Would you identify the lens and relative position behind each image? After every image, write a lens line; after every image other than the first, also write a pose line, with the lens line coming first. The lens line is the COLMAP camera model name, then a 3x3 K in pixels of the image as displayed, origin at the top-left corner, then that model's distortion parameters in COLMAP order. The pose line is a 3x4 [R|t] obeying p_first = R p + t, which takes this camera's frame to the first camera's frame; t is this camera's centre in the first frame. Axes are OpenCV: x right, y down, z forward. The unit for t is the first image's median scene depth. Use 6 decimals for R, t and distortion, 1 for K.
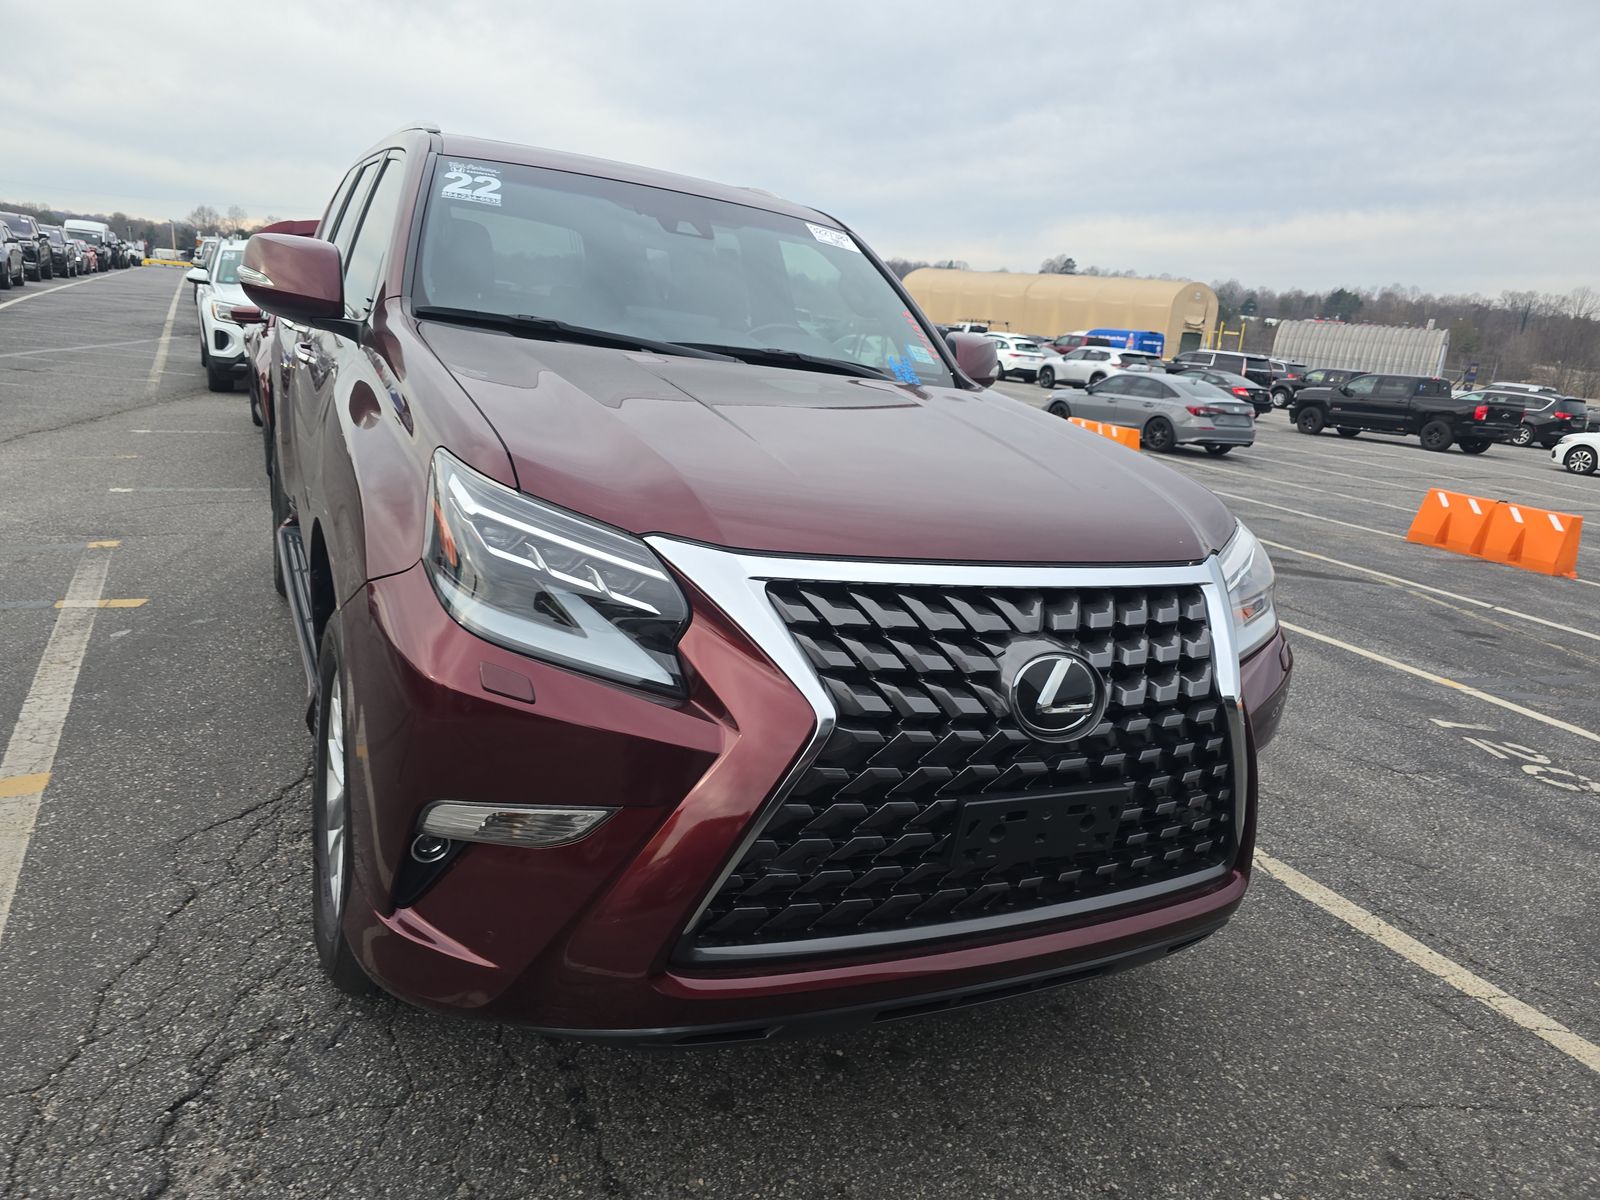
lens RADIAL K [[1085.4, 0, 783.1], [0, 1085.4, 605.1], [0, 0, 1]] dist [0.049245, -0.038269]
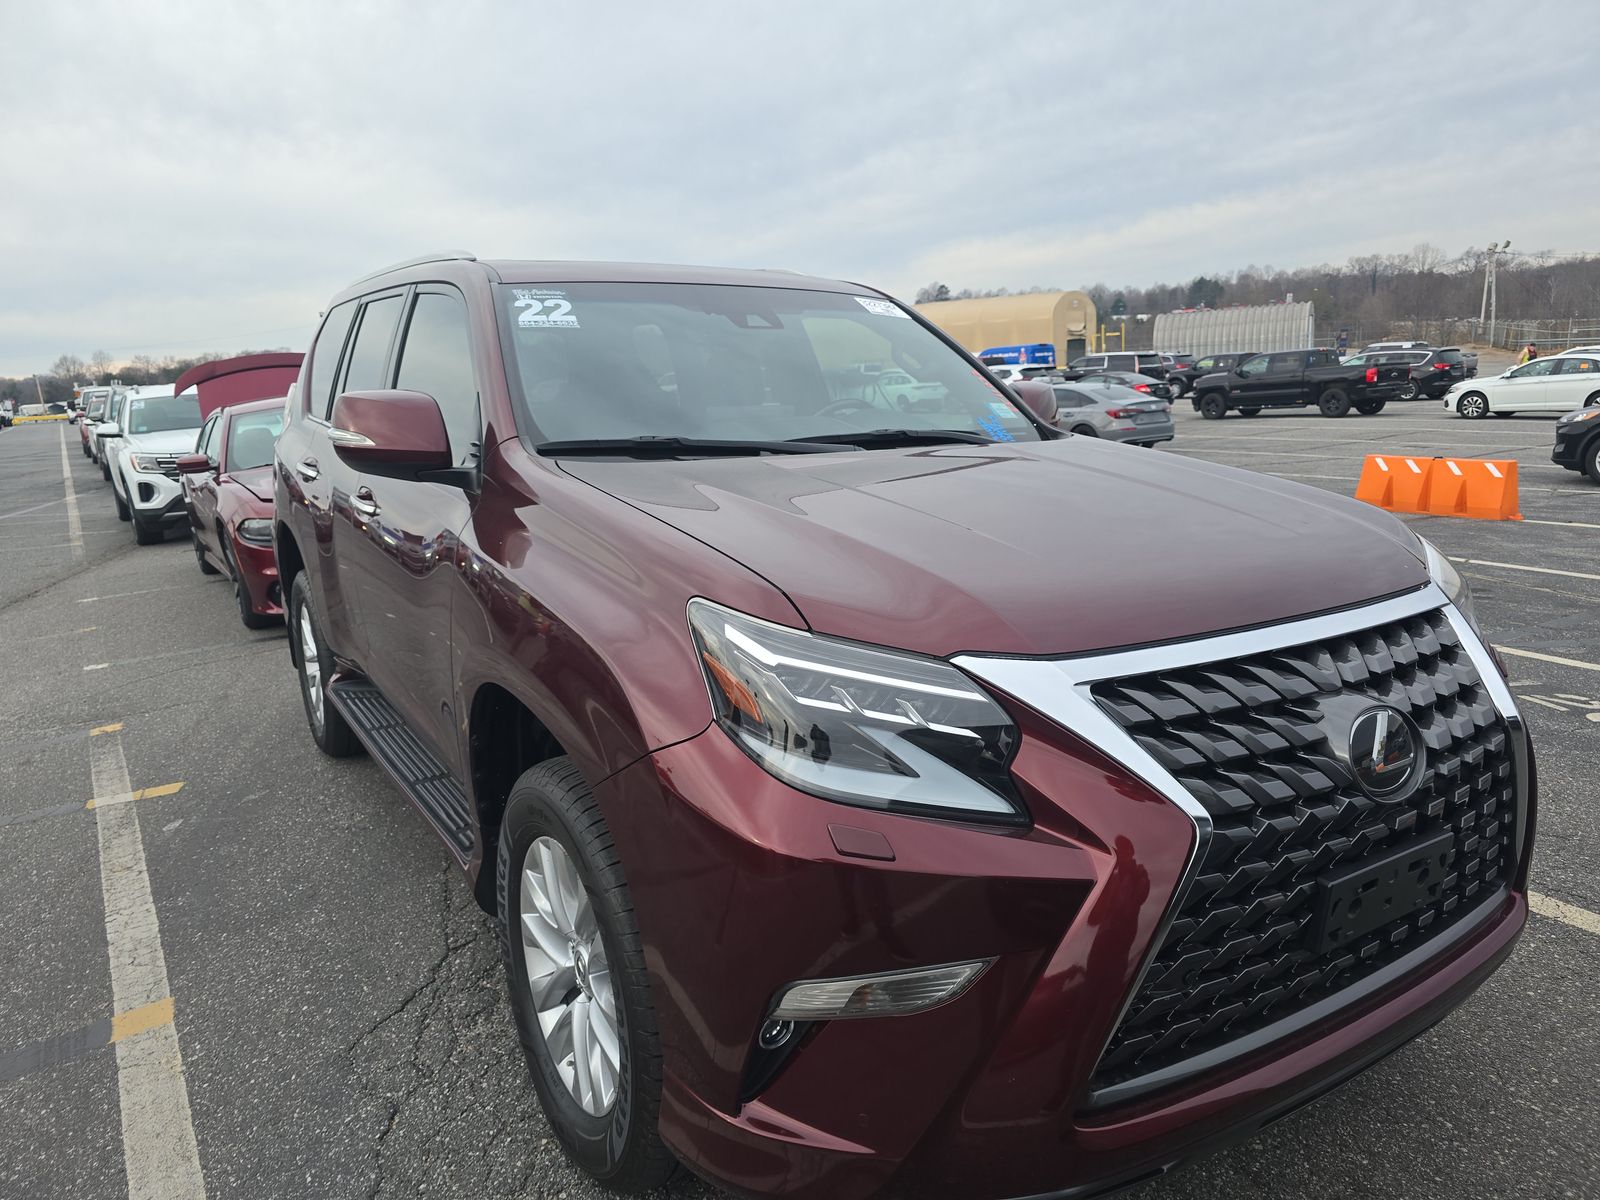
lens RADIAL K [[1085.4, 0, 785.3], [0, 1085.4, 607.3], [0, 0, 1]] dist [0.049245, -0.038269]
pose [[0.984902, -0.159341, 0.067667, -0.163175], [0.162277, 0.985920, -0.040338, -0.046217], [-0.060286, 0.050710, 0.996892, 0.034871]]
